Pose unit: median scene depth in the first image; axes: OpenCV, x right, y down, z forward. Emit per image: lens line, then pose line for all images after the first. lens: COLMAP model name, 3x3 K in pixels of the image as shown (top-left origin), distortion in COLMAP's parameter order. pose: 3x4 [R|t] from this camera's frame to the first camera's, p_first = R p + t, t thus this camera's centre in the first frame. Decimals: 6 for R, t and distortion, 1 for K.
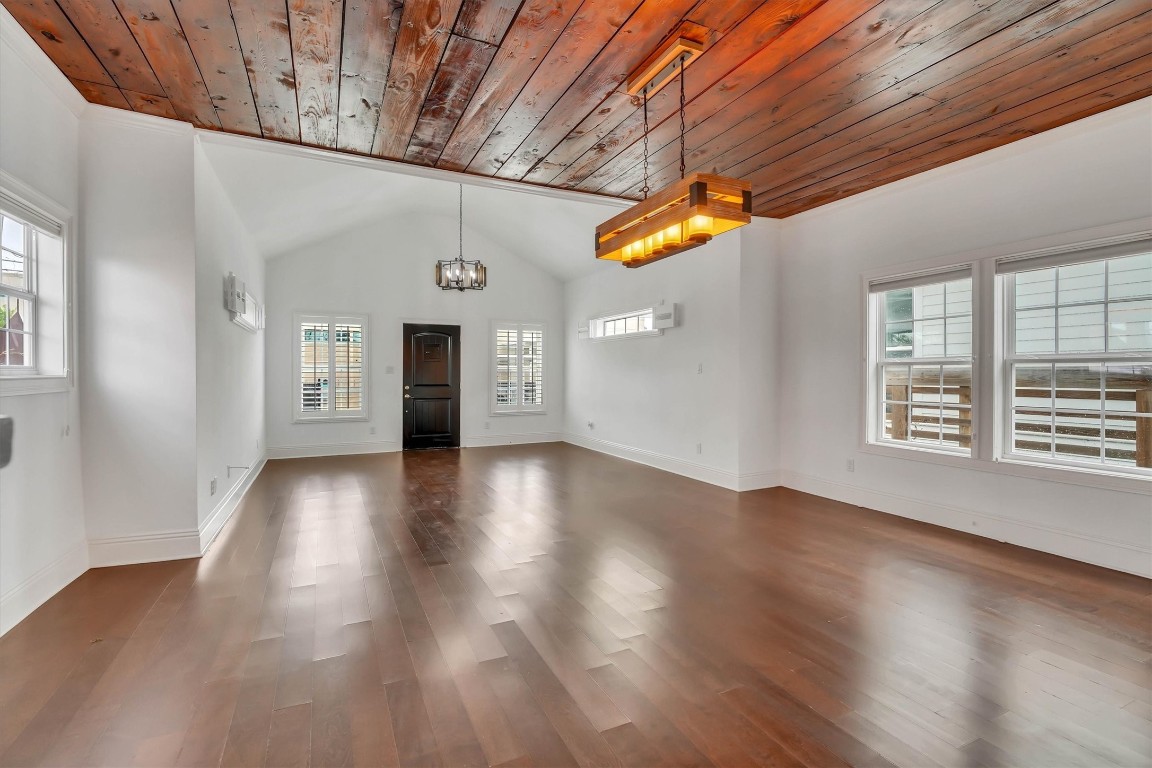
lens RADIAL K [[538.8, 0, 587.4], [0, 538.8, 376.0], [0, 0, 1]] dist [0.000686, -0.000240]
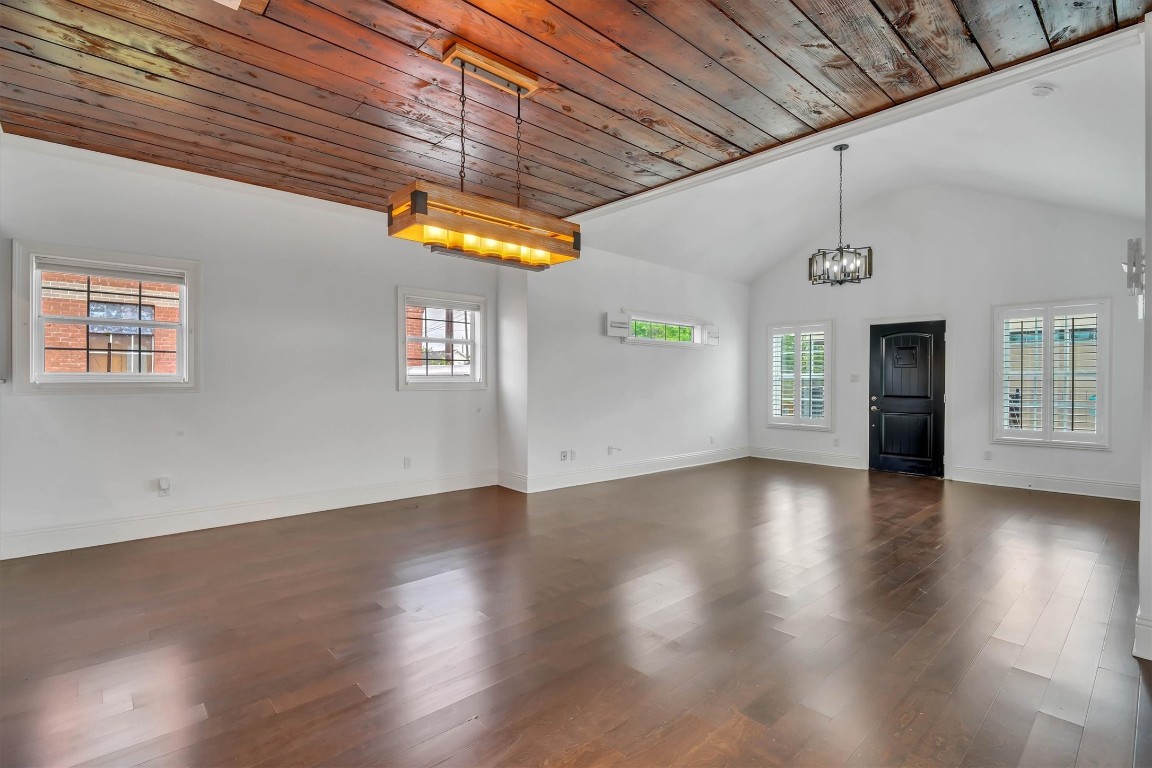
lens RADIAL K [[538.8, 0, 576.0], [0, 538.8, 383.4], [0, 0, 1]] dist [0.000686, -0.000240]
pose [[0.273711, 0.010476, -0.961755, 0.372349], [-0.008829, 0.999926, 0.008380, -0.005928], [0.961772, 0.006198, 0.273783, 0.297765]]
